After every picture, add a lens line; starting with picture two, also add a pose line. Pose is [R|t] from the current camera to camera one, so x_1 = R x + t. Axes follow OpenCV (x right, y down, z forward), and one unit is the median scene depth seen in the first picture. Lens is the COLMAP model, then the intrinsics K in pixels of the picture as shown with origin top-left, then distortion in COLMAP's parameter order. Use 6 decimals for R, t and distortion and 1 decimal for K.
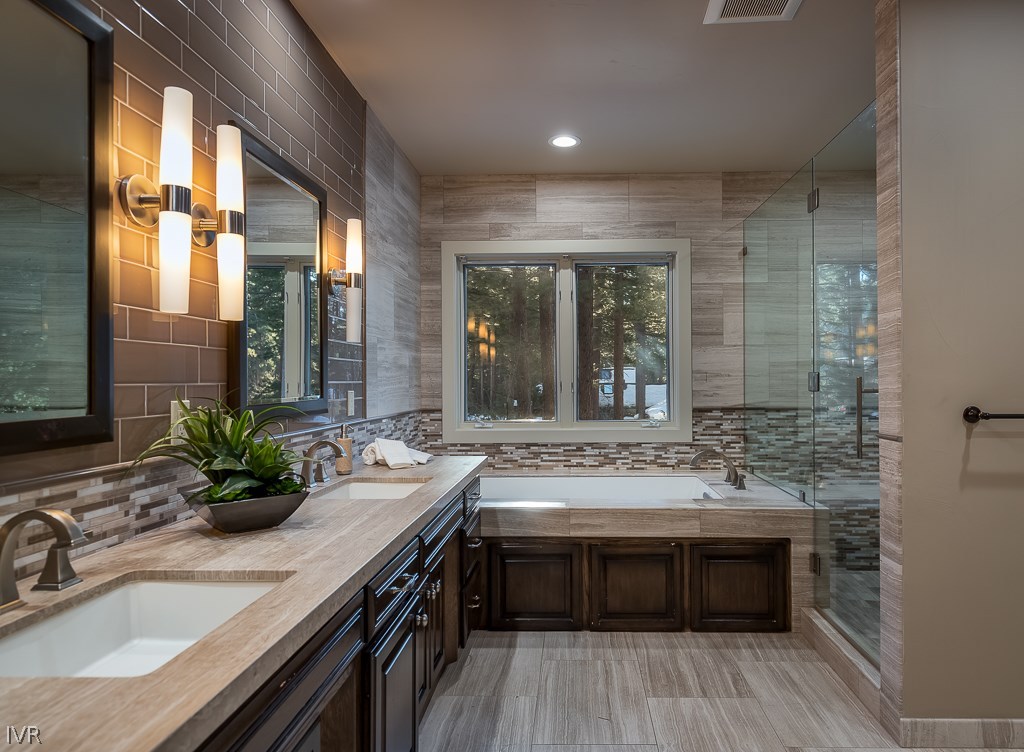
lens RADIAL K [[621.7, 0, 512.0], [0, 621.7, 376.0], [0, 0, 1]] dist [0.000071, -0.001431]
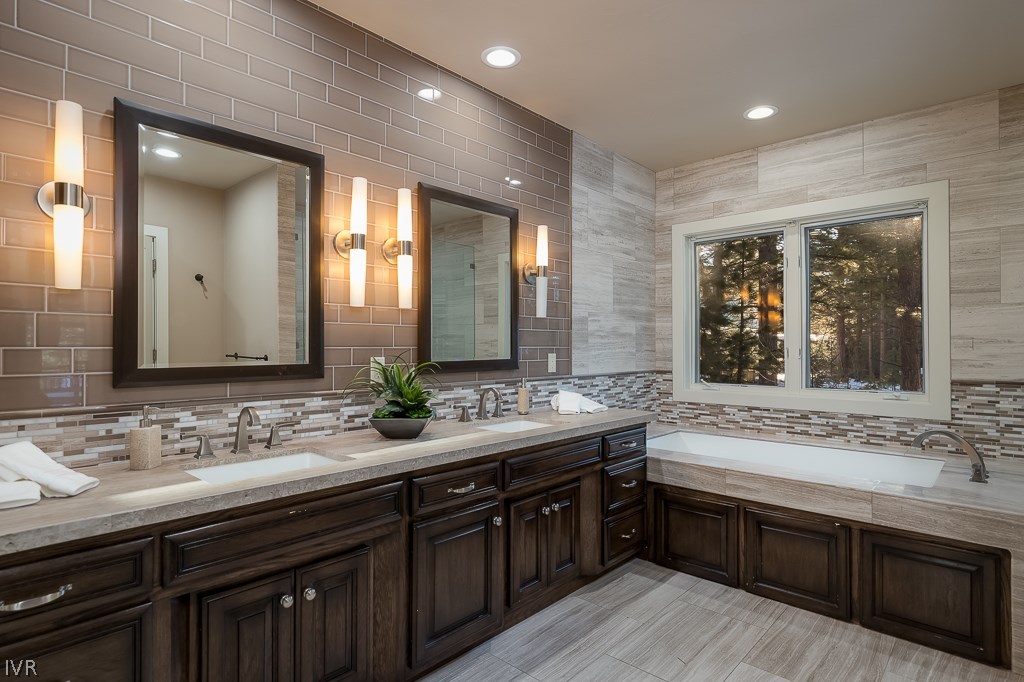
lens RADIAL K [[529.5, 0, 512.0], [0, 529.5, 341.0], [0, 0, 1]] dist [0.000901, -0.000597]
pose [[0.754690, -0.001612, -0.656080, 0.312854], [0.000972, 0.999999, -0.001338, -0.001276], [0.656081, 0.000372, 0.754690, 0.067335]]
